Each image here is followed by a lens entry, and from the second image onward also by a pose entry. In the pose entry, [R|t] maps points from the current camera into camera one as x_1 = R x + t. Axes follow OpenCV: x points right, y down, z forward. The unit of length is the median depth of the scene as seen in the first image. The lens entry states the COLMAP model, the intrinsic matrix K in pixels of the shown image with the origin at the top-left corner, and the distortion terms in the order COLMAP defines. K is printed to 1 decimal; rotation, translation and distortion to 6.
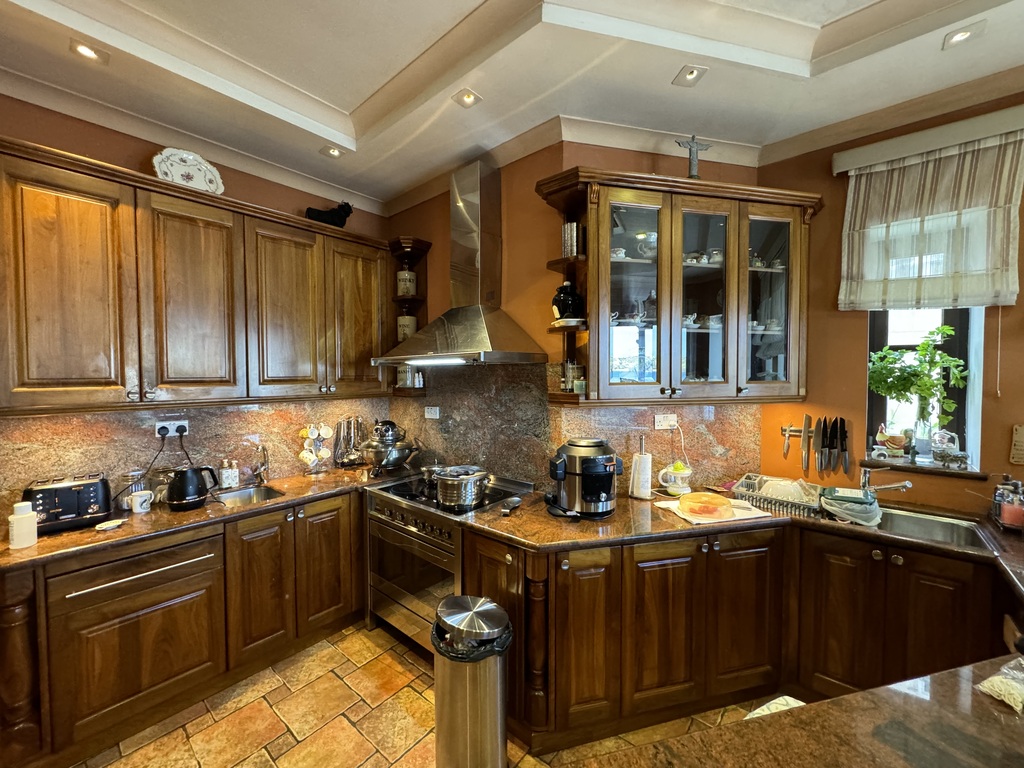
lens RADIAL K [[407.4, 0, 512.7], [0, 407.4, 384.9], [0, 0, 1]] dist [-0.002805, -0.000066]
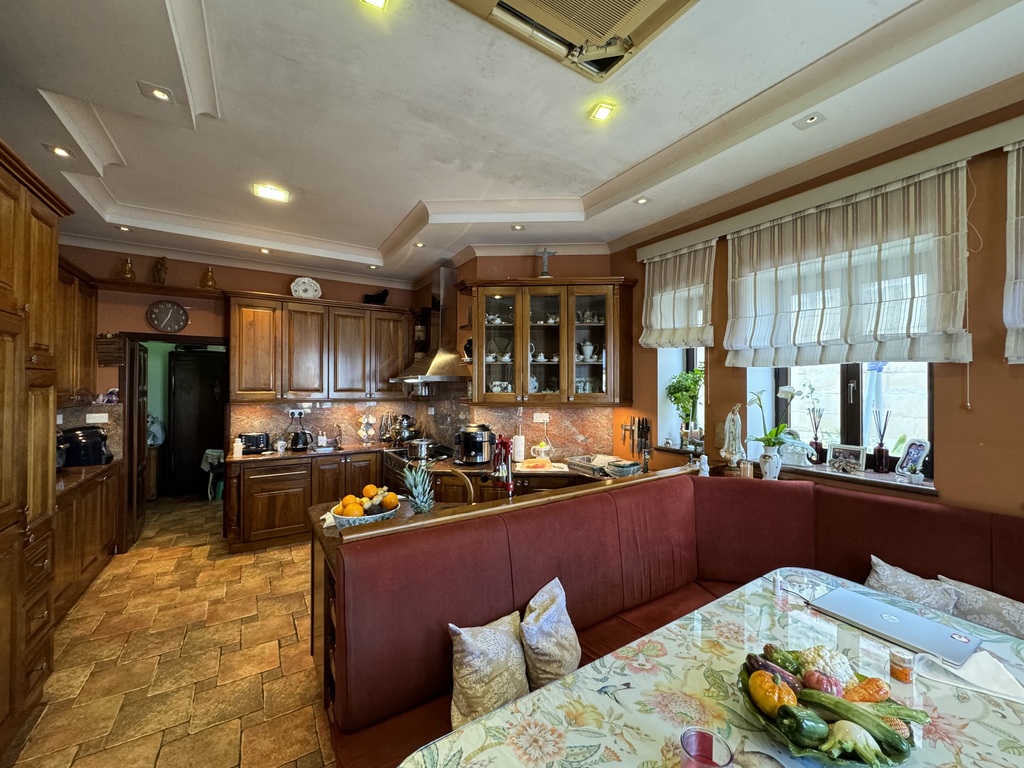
lens RADIAL K [[407.4, 0, 511.0], [0, 407.4, 383.1], [0, 0, 1]] dist [-0.002805, -0.000066]
pose [[0.954079, 0.004279, -0.299524, 0.787137], [-0.014278, 0.999411, -0.031202, 0.005286], [0.299214, 0.034046, 0.953578, -0.617016]]
